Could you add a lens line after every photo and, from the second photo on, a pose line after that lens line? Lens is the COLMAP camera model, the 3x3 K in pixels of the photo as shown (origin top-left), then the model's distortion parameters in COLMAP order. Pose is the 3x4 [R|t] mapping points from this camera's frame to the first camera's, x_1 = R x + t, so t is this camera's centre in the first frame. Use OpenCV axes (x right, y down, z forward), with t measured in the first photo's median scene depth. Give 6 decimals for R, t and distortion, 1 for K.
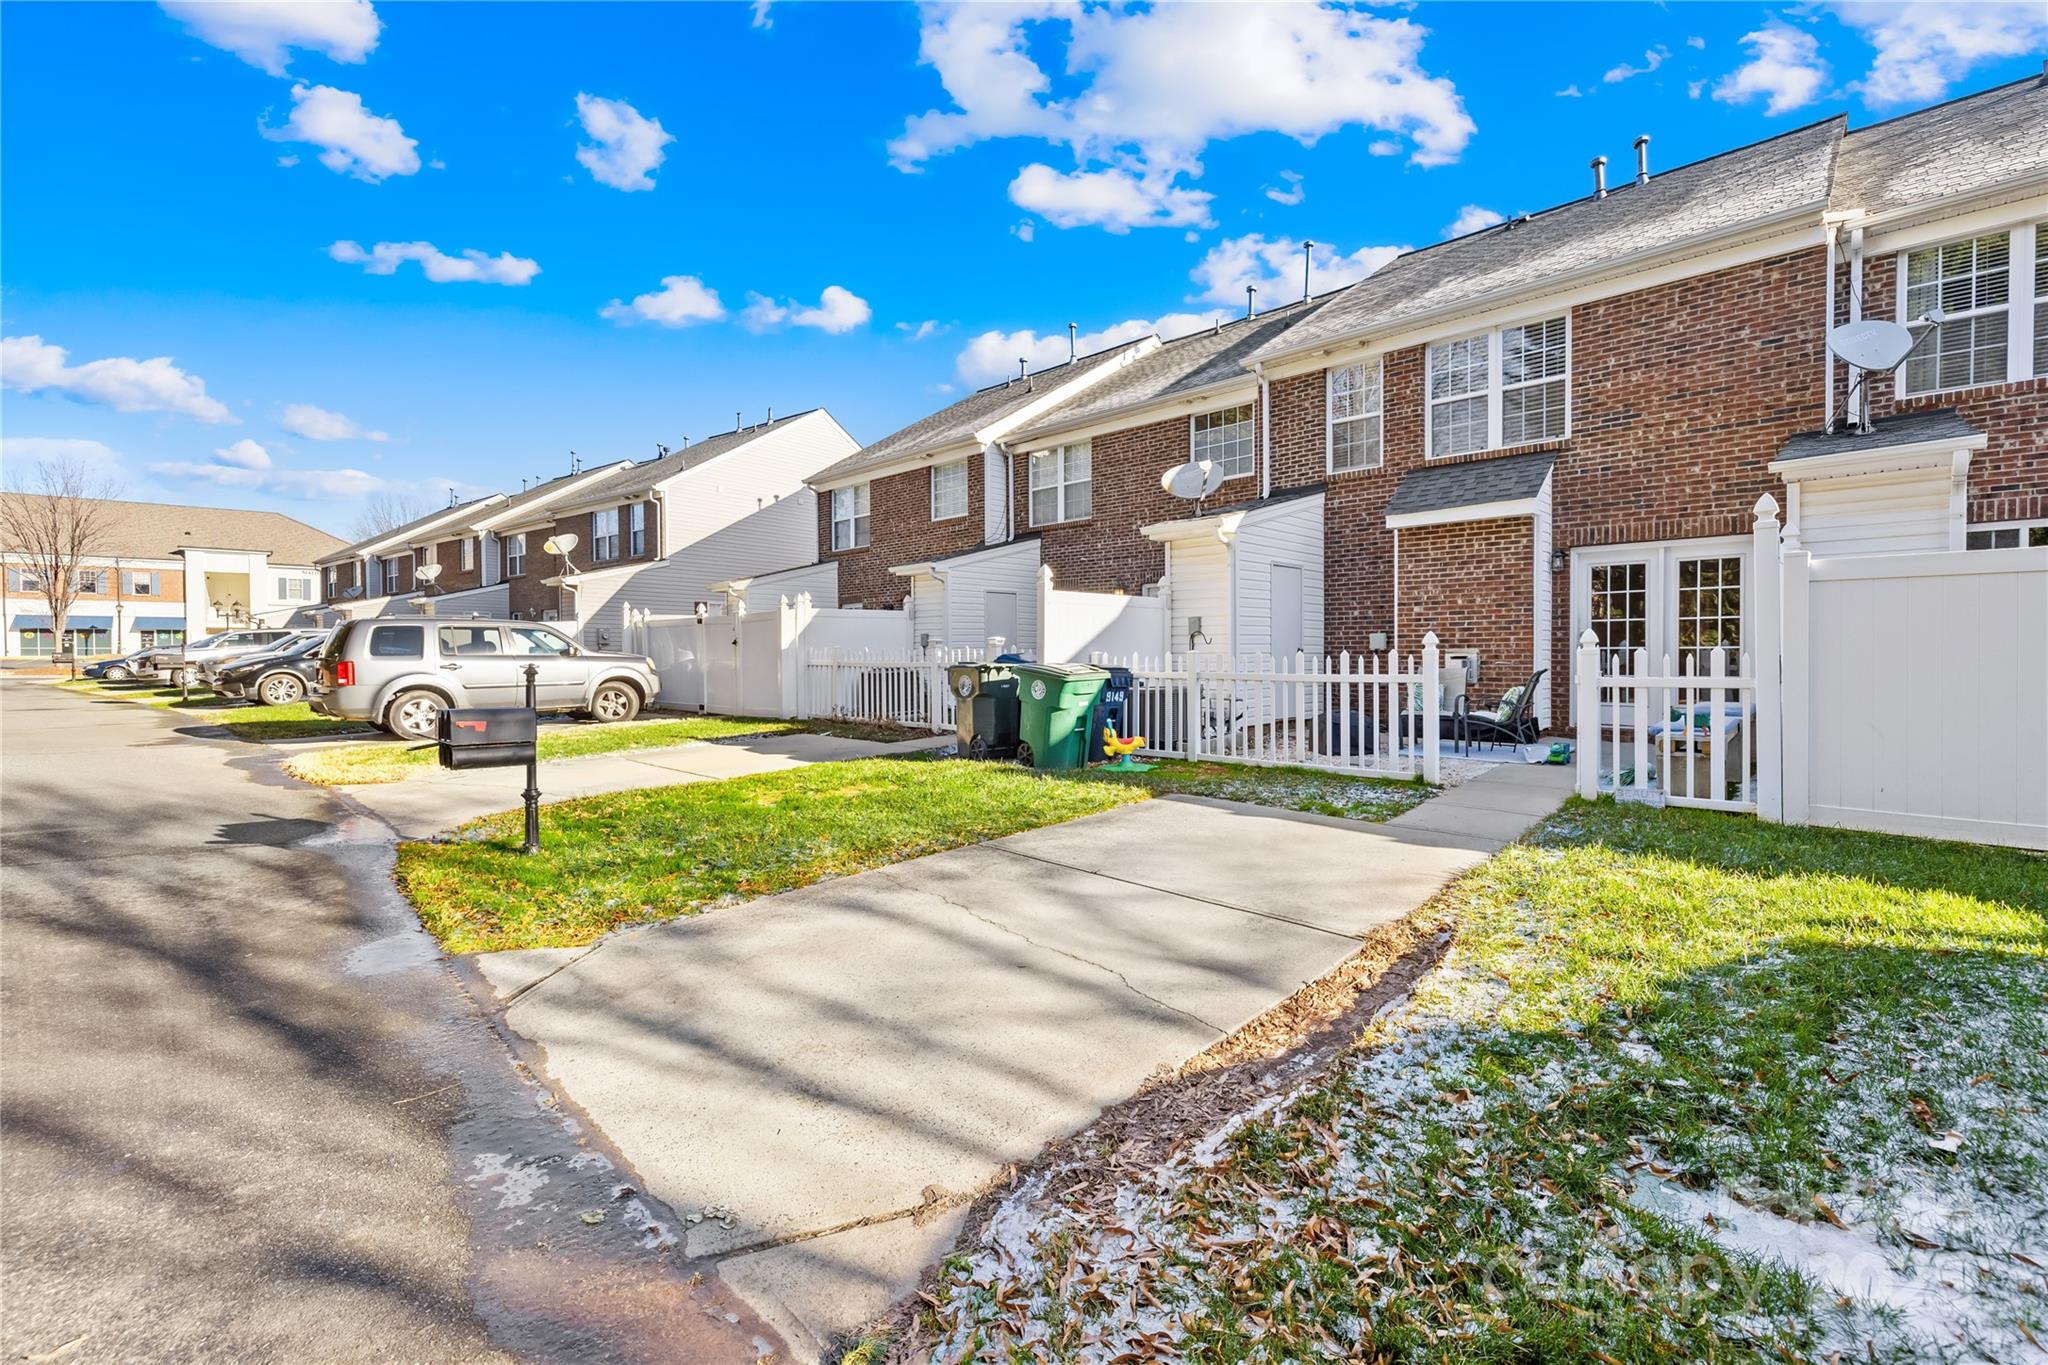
lens RADIAL K [[874.6, 0, 1011.7], [0, 874.6, 680.3], [0, 0, 1]] dist [-0.001863, -0.000165]
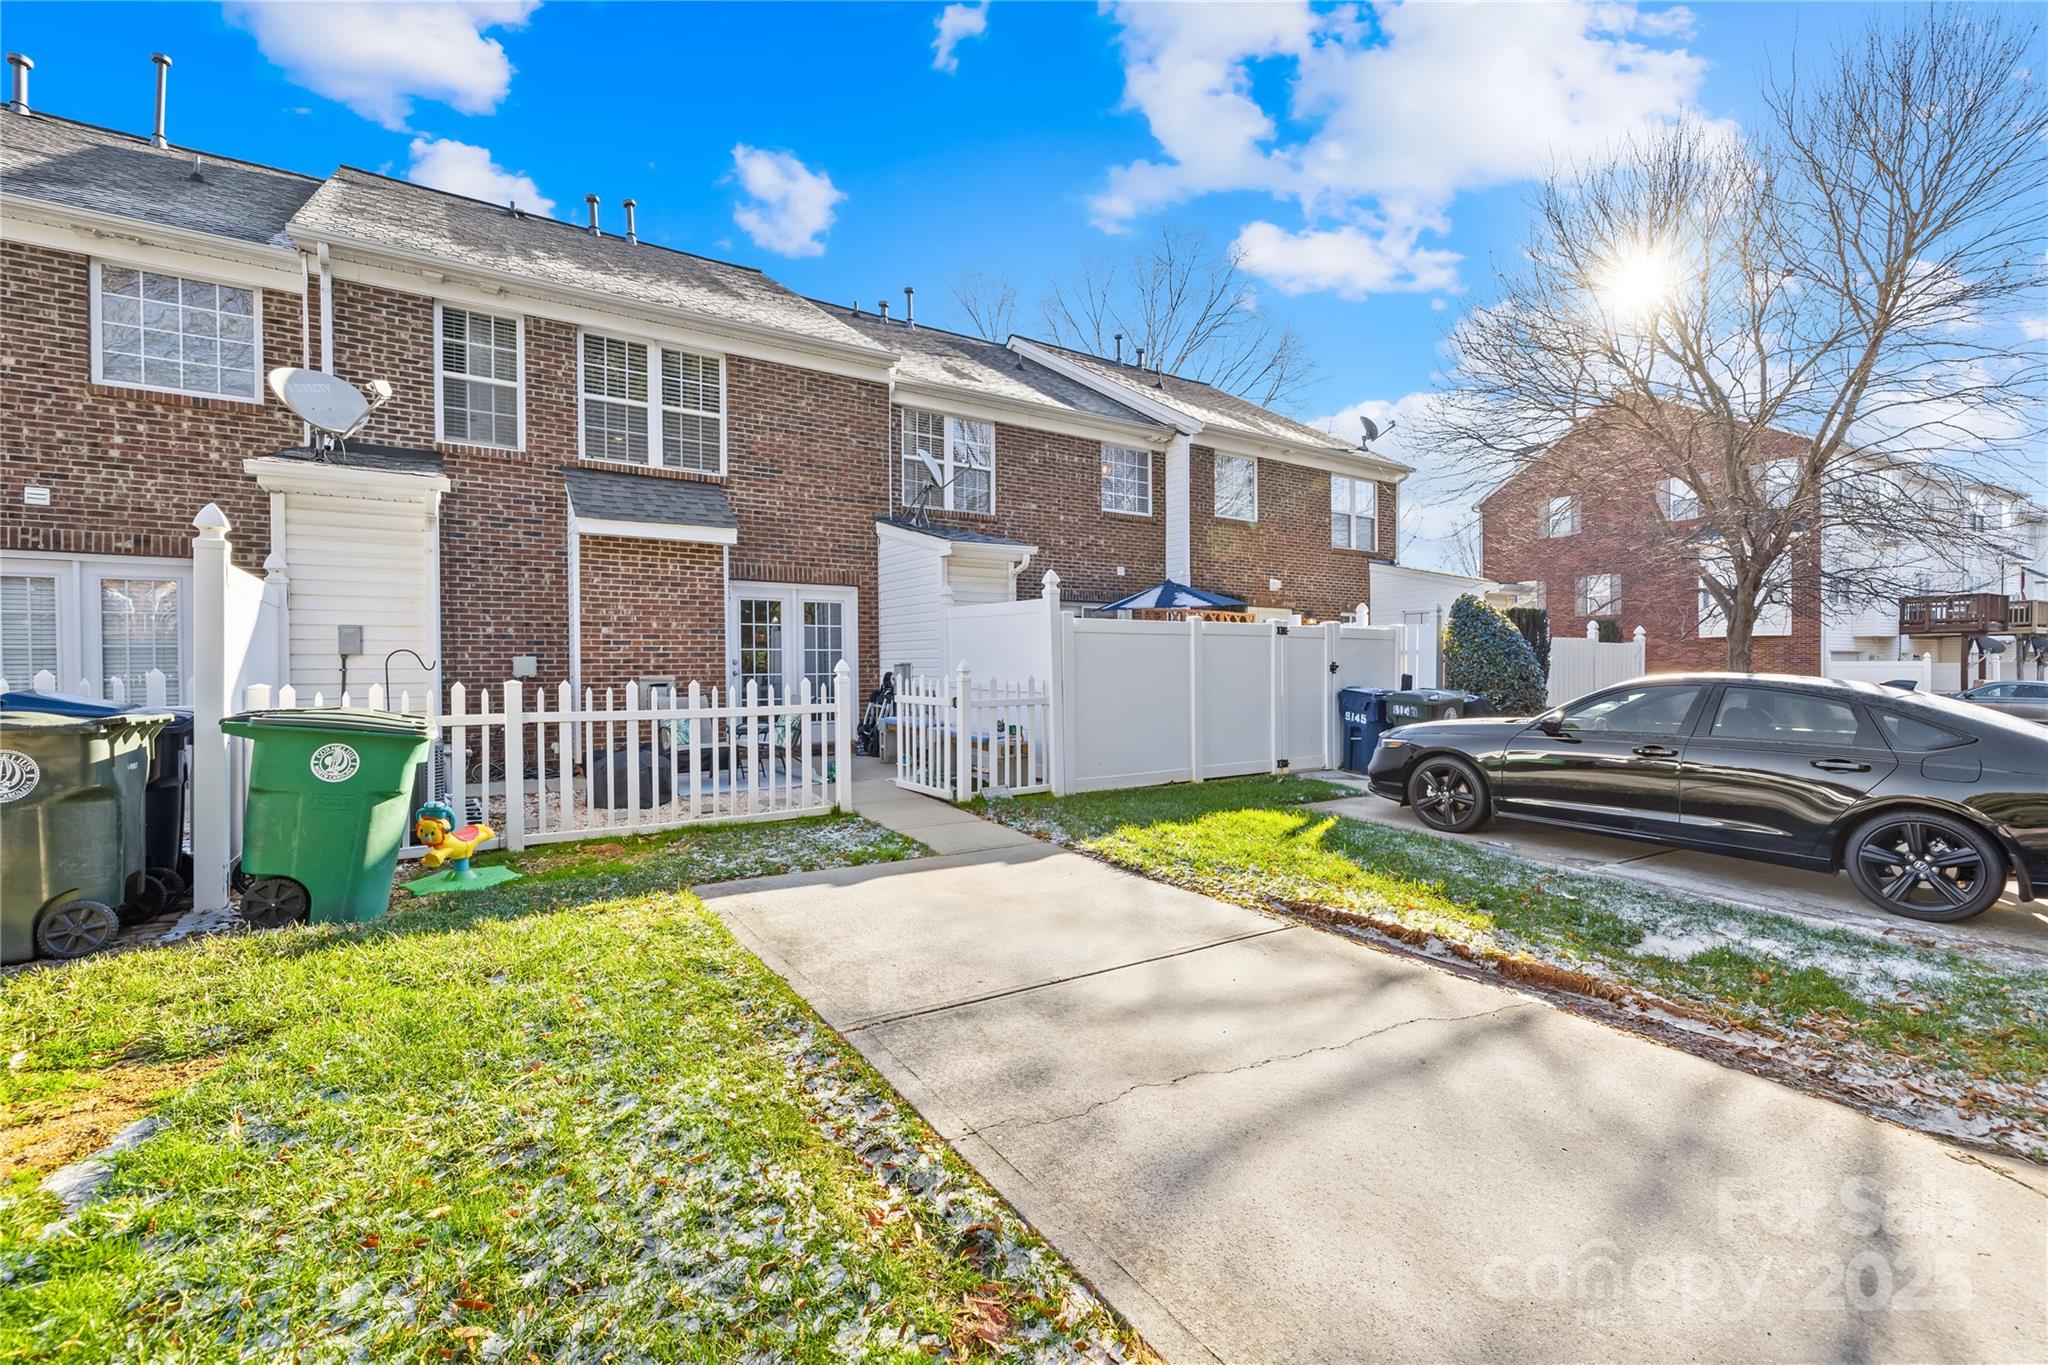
lens RADIAL K [[874.6, 0, 1011.7], [0, 874.6, 680.3], [0, 0, 1]] dist [-0.001863, -0.000165]
pose [[0.183280, -0.009114, 0.983018, -0.339184], [0.035343, 0.999372, 0.002676, -0.020944], [-0.982425, 0.034252, 0.183487, 0.473378]]
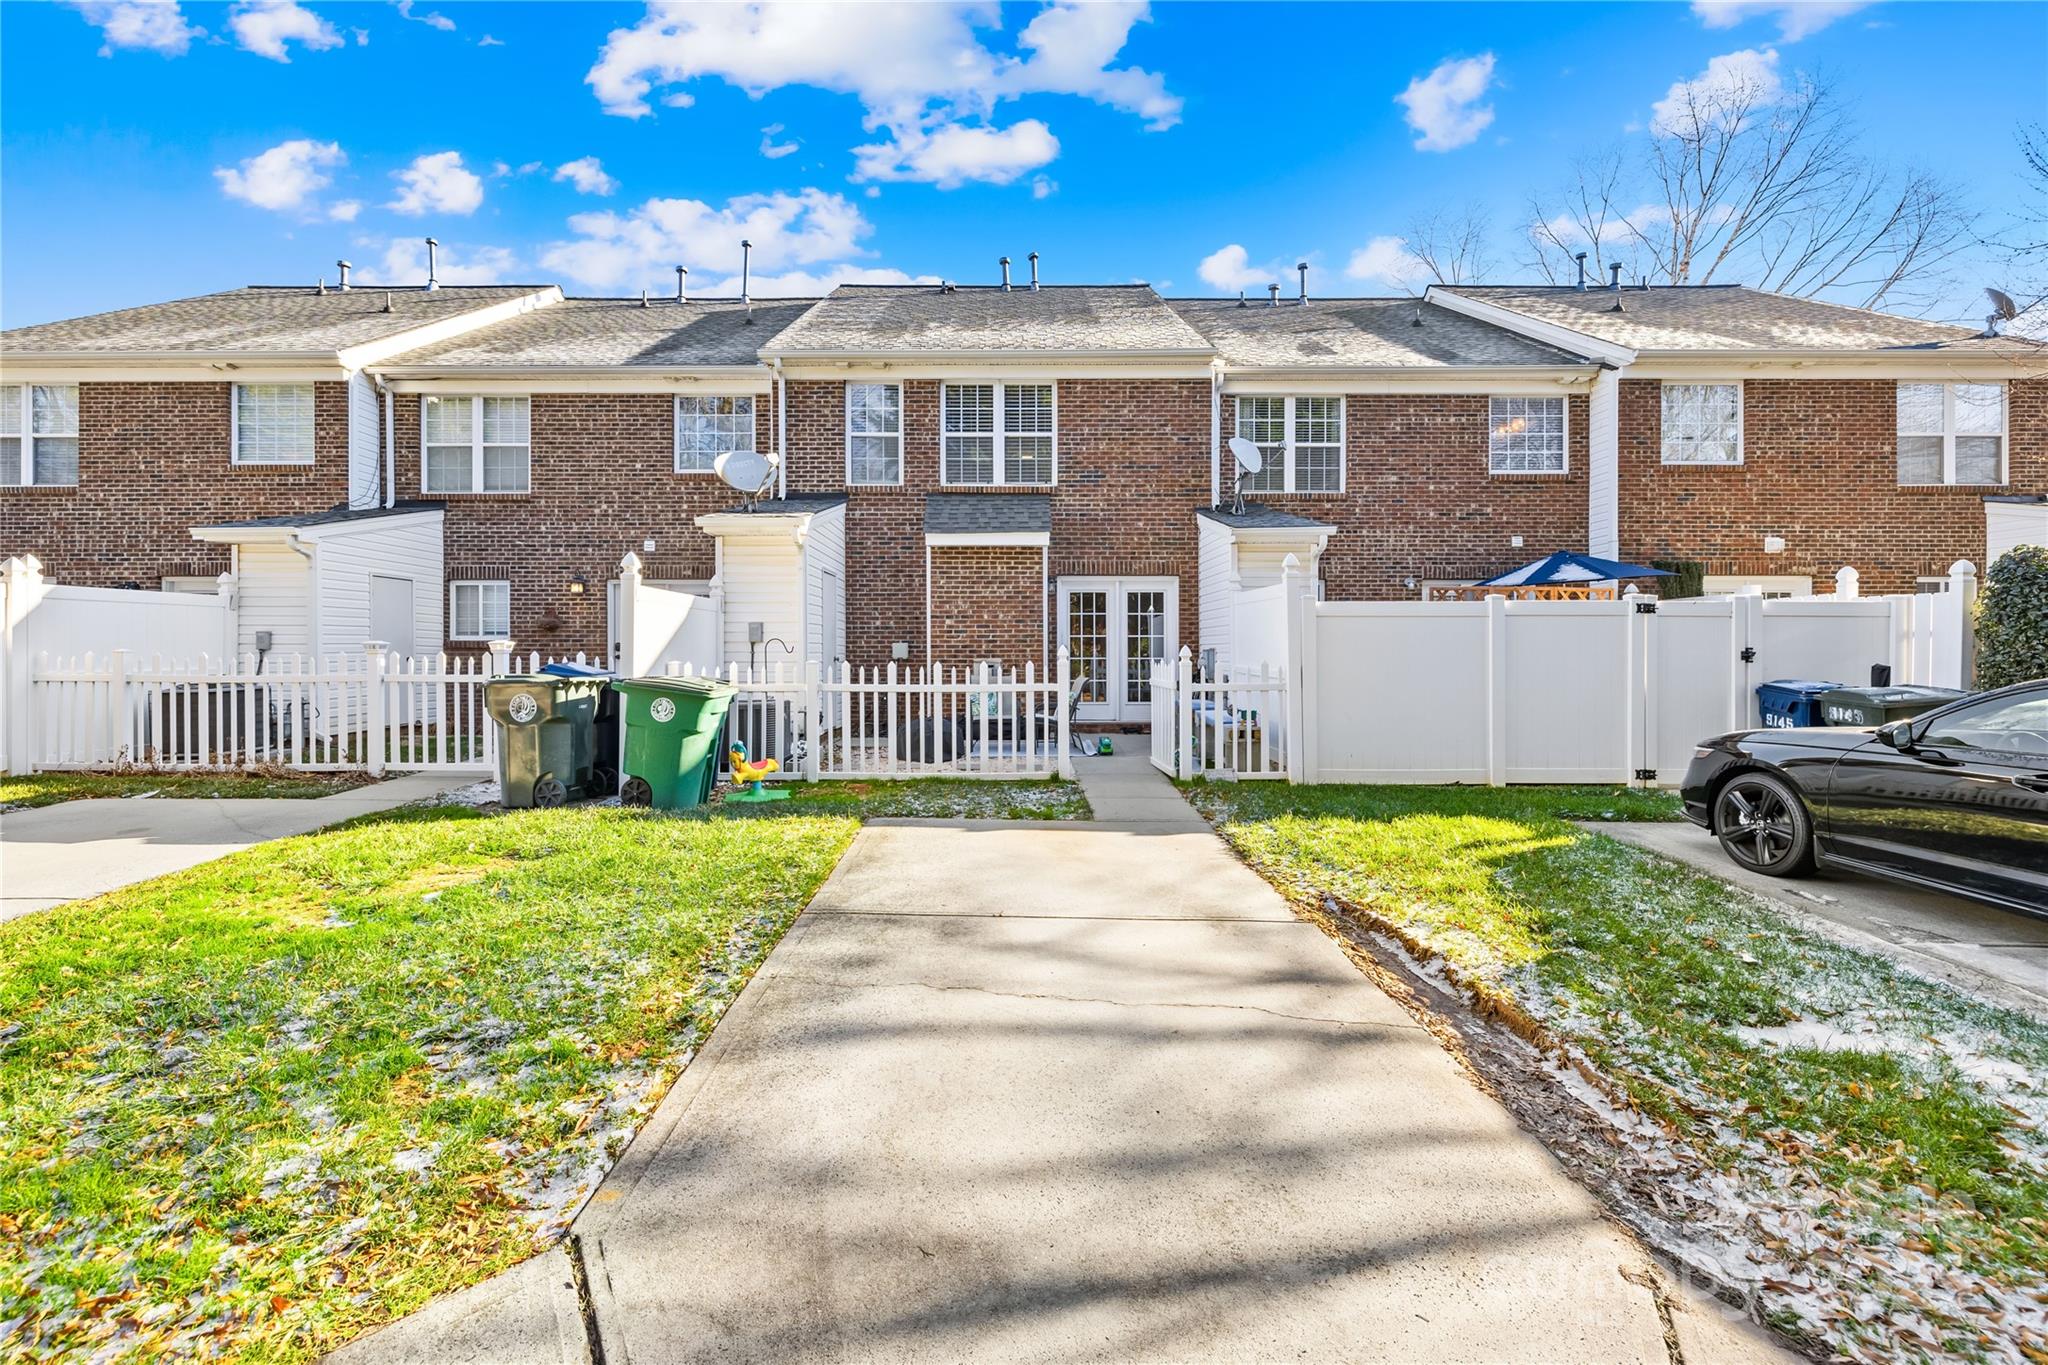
lens RADIAL K [[881.5, 0, 1007.3], [0, 881.5, 665.1], [0, 0, 1]] dist [-0.001534, -0.000158]
pose [[0.703827, -0.002870, 0.710366, -0.280487], [0.018823, 0.999716, -0.014611, -0.010950], [-0.710122, 0.023655, 0.703681, 0.190464]]
